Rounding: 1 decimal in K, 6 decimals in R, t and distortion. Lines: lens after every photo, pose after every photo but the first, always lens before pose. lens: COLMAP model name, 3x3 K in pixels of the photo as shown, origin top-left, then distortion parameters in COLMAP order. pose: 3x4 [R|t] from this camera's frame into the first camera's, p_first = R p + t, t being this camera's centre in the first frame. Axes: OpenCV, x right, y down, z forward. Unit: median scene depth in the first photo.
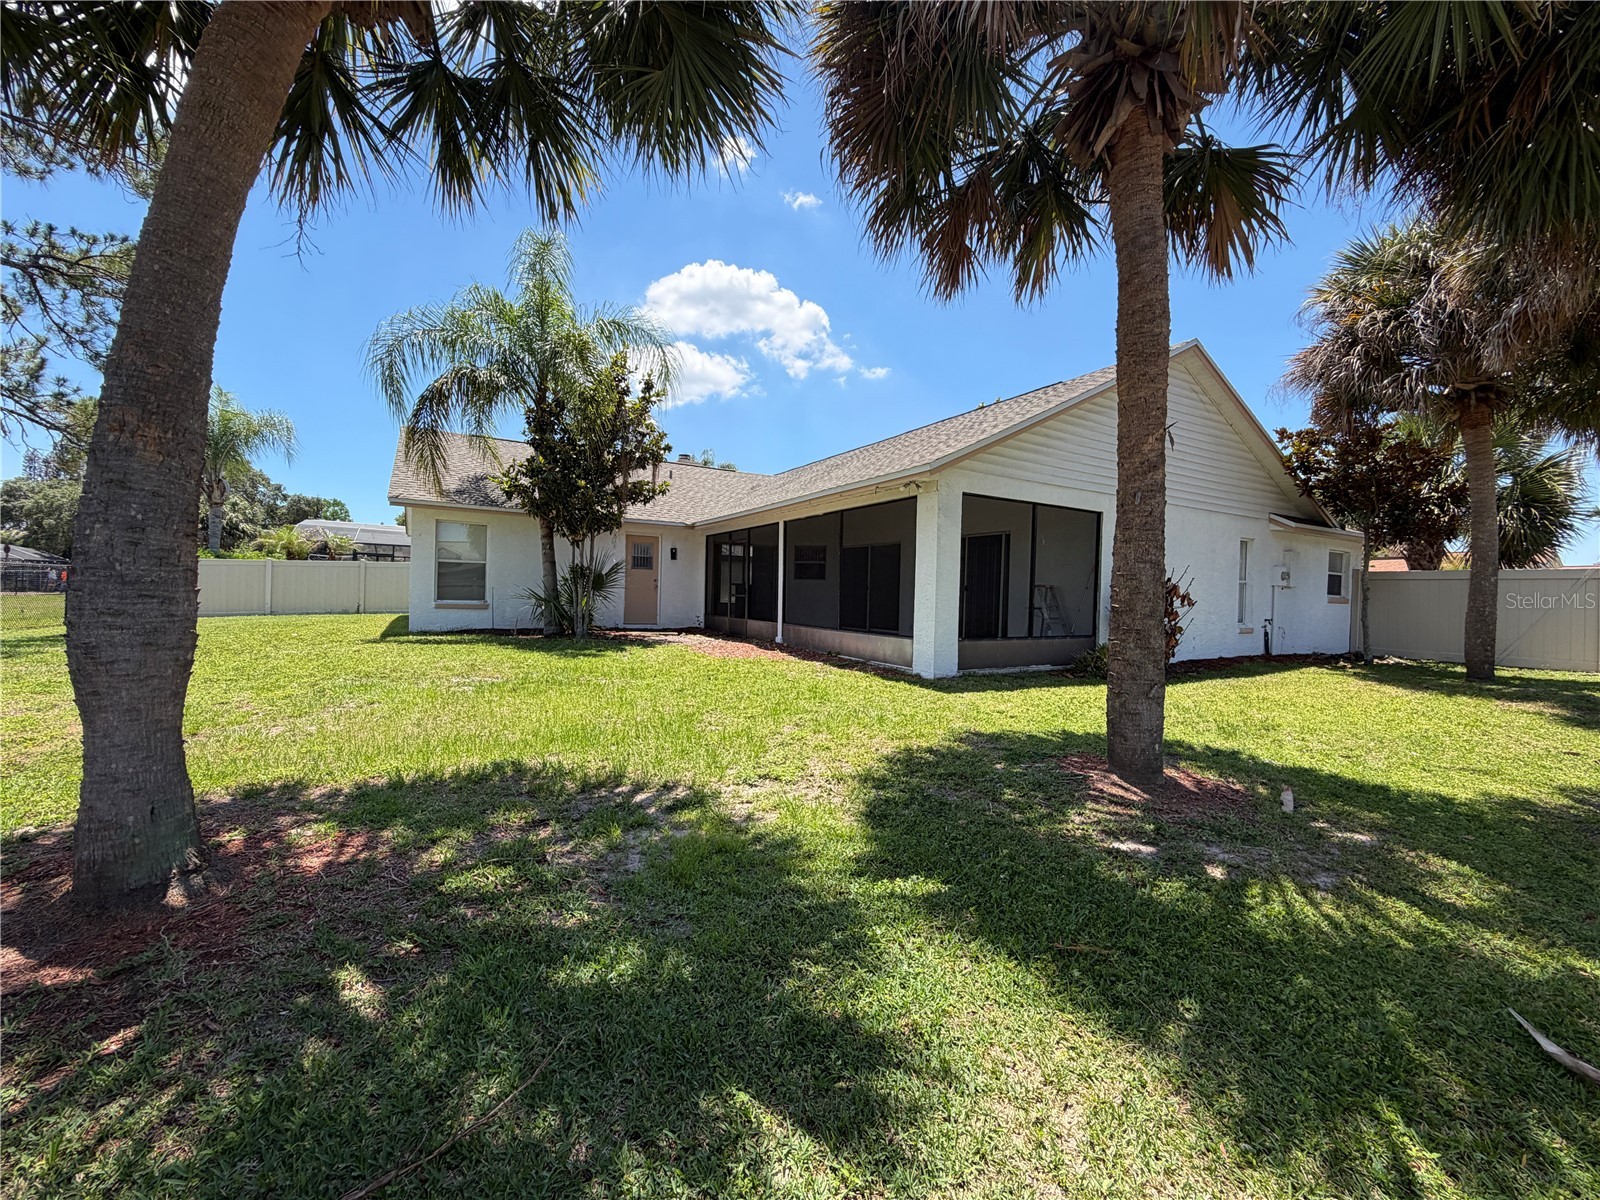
lens RADIAL K [[650.7, 0, 800.0], [0, 650.7, 600.0], [0, 0, 1]] dist [0.000928, 0.000024]
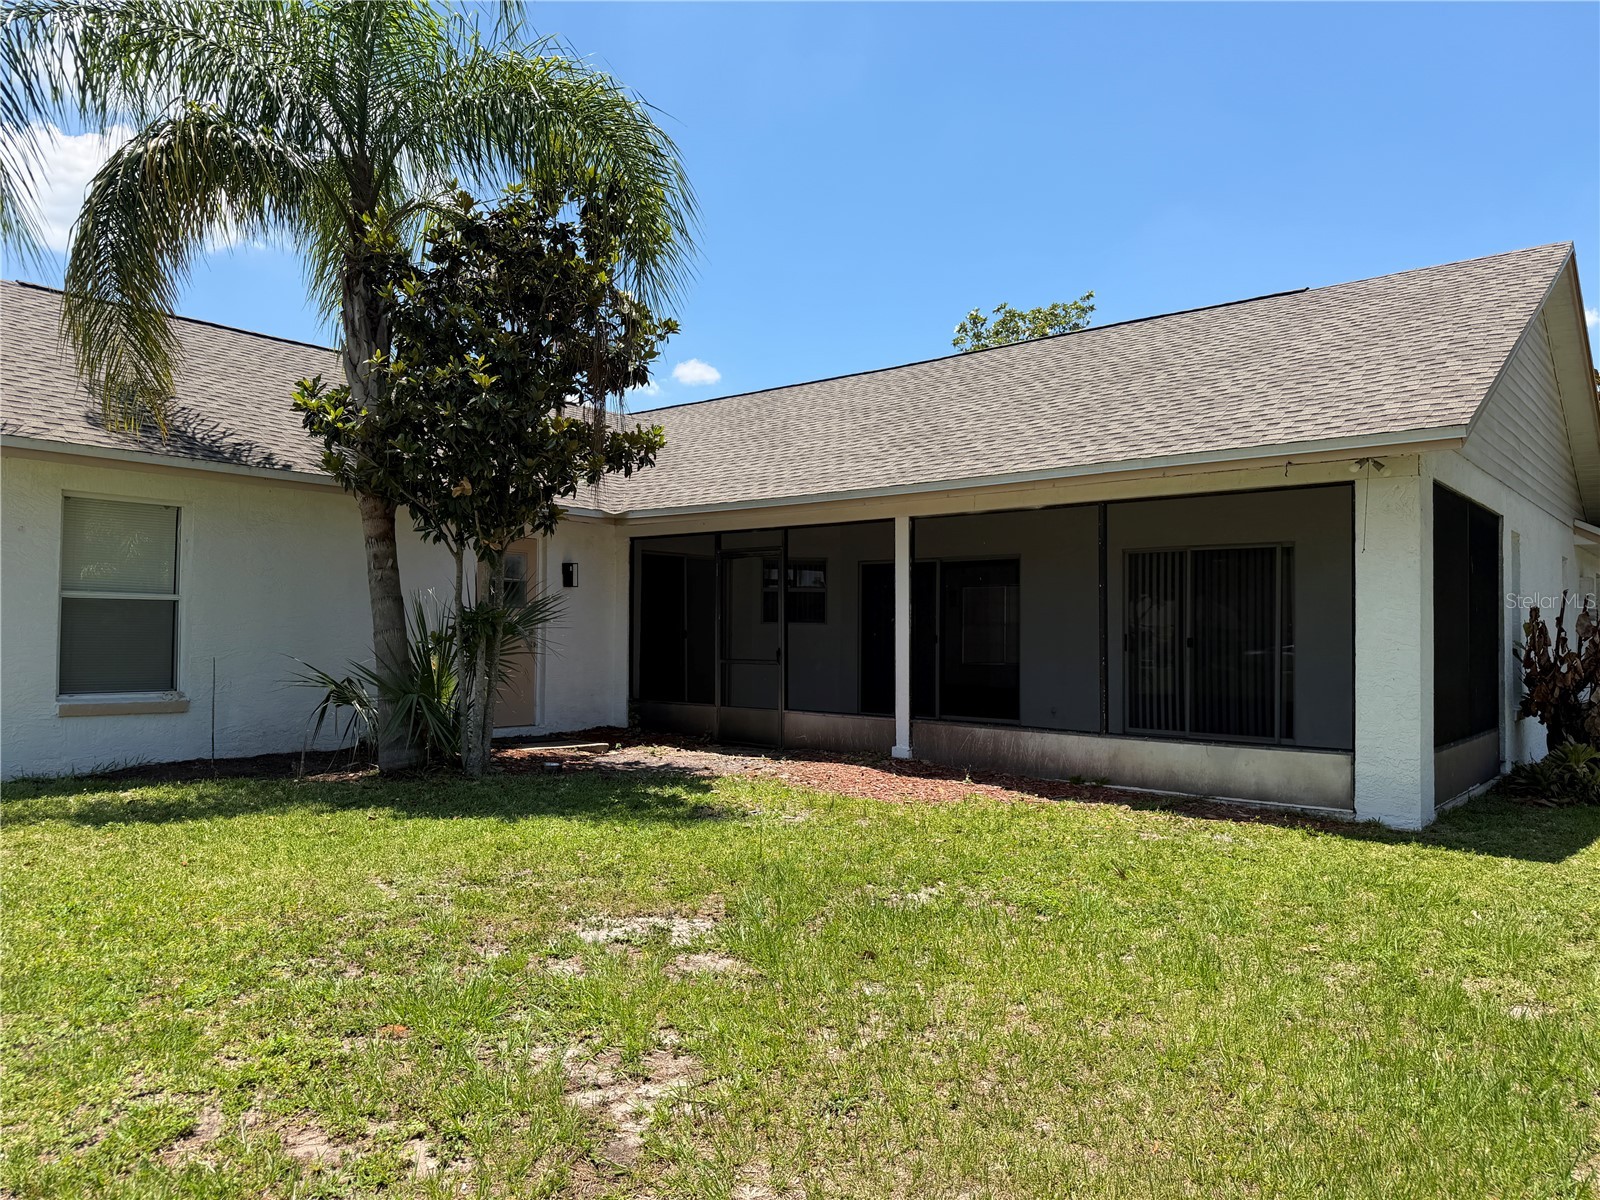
lens RADIAL K [[1114.8, 0, 799.0], [0, 1114.8, 595.1], [0, 0, 1]] dist [0.131998, -0.178442]
pose [[0.936177, -0.004110, 0.351504, -0.409172], [0.016542, 0.999339, -0.032374, -0.032990], [-0.351139, 0.036122, 0.935626, 0.212448]]
